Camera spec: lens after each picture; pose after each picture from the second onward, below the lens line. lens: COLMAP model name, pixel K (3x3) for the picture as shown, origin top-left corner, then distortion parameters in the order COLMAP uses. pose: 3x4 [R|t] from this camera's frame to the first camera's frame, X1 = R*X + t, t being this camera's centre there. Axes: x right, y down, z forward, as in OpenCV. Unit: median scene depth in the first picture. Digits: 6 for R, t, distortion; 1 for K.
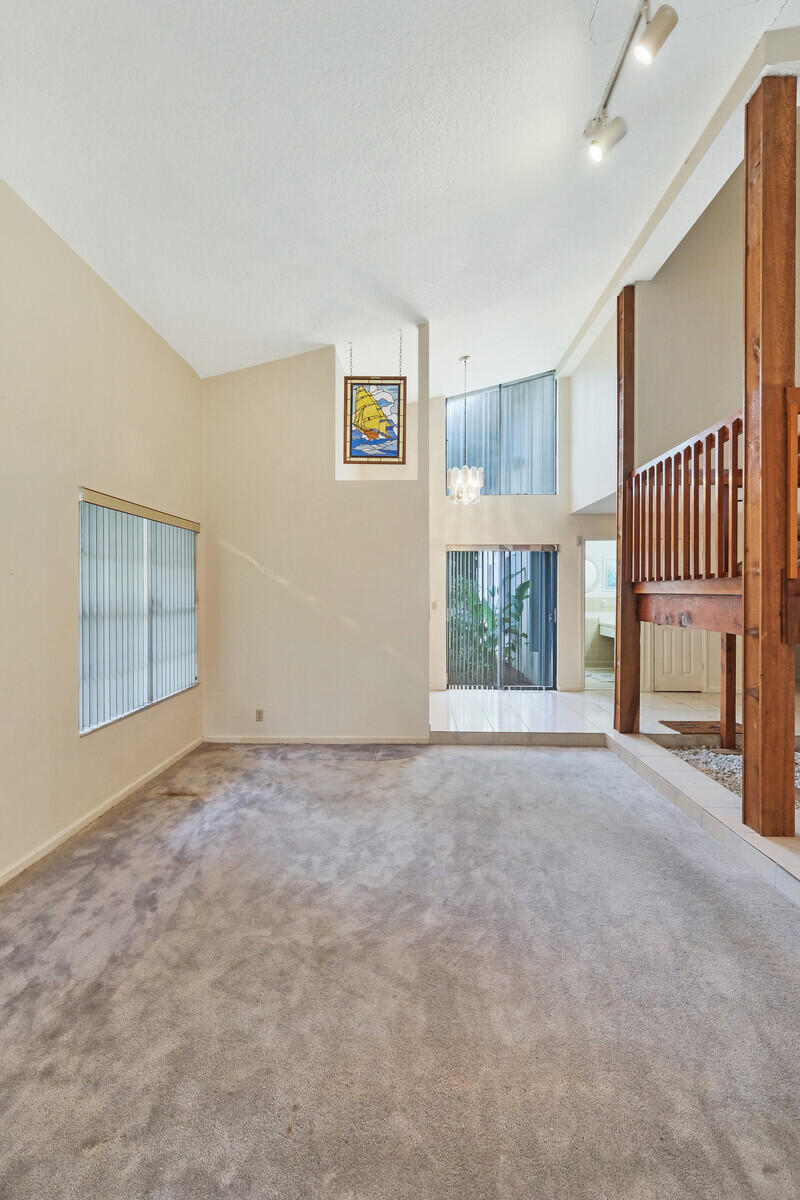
lens RADIAL K [[538.8, 0, 399.4], [0, 538.8, 592.7], [0, 0, 1]] dist [0.004967, -0.000038]
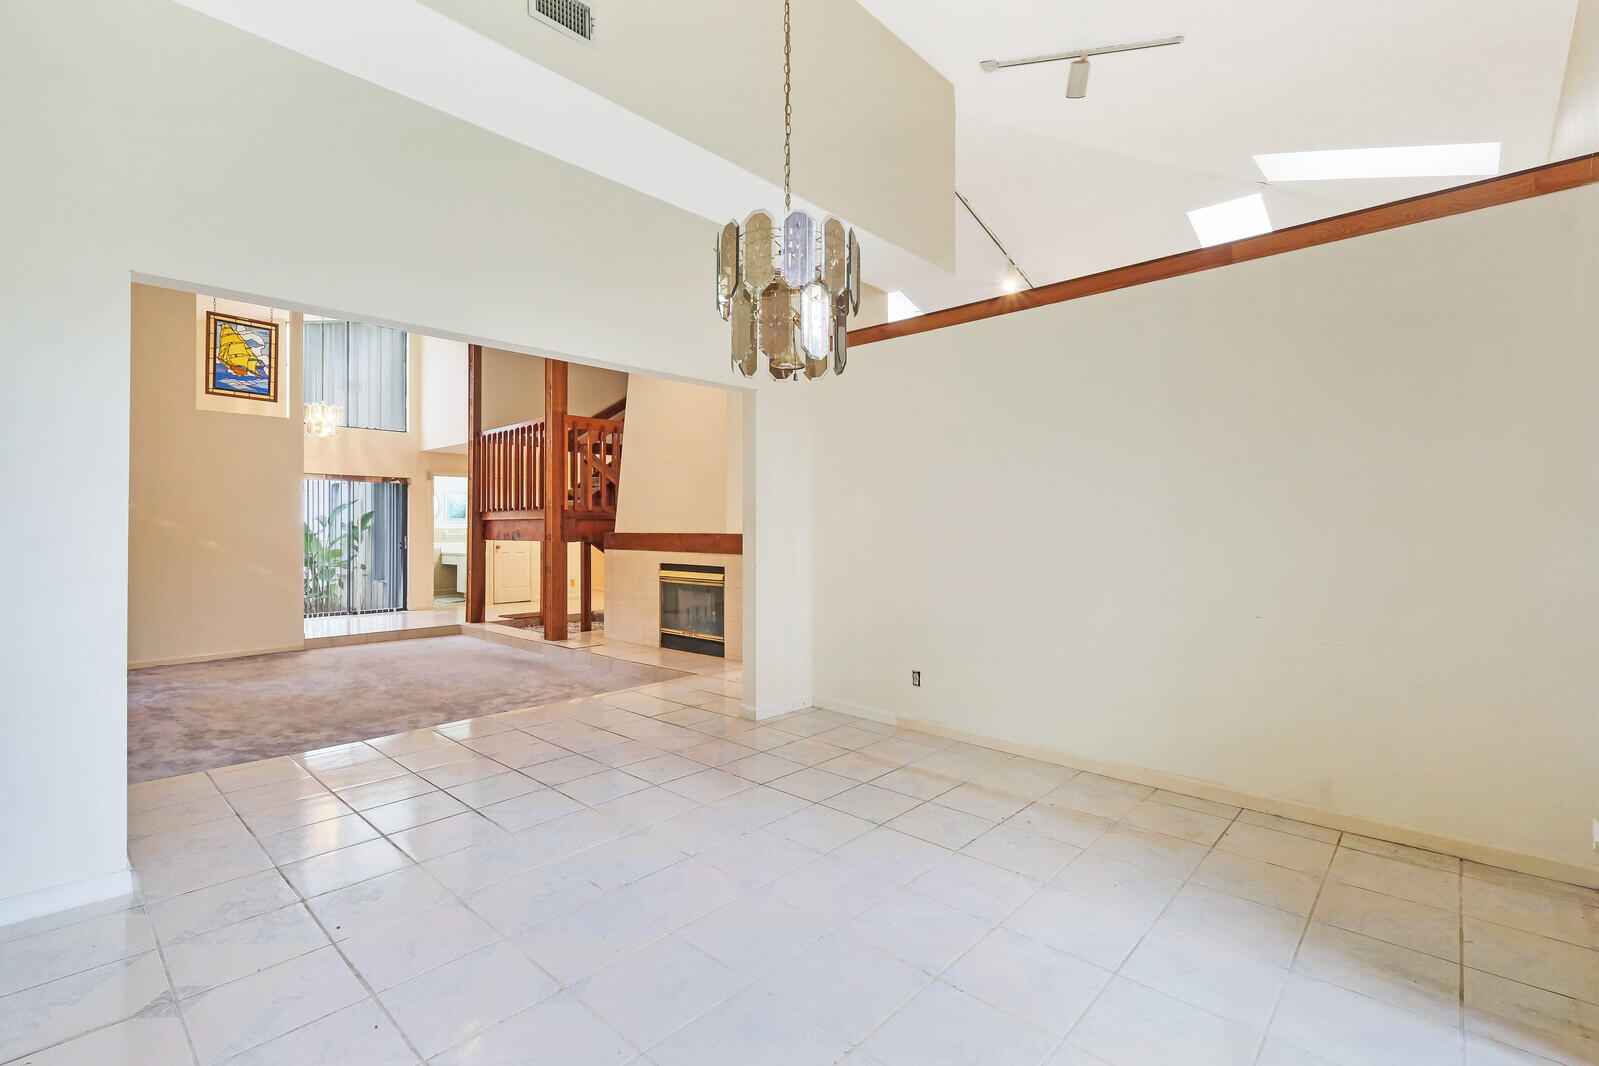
lens RADIAL K [[717.9, 0, 796.8], [0, 717.9, 525.9], [0, 0, 1]] dist [0.004967, -0.000038]
pose [[0.659315, 0.003837, 0.751857, -0.397716], [0.003808, 0.999957, -0.008442, 0.032995], [-0.751857, 0.008429, 0.659273, -0.783280]]
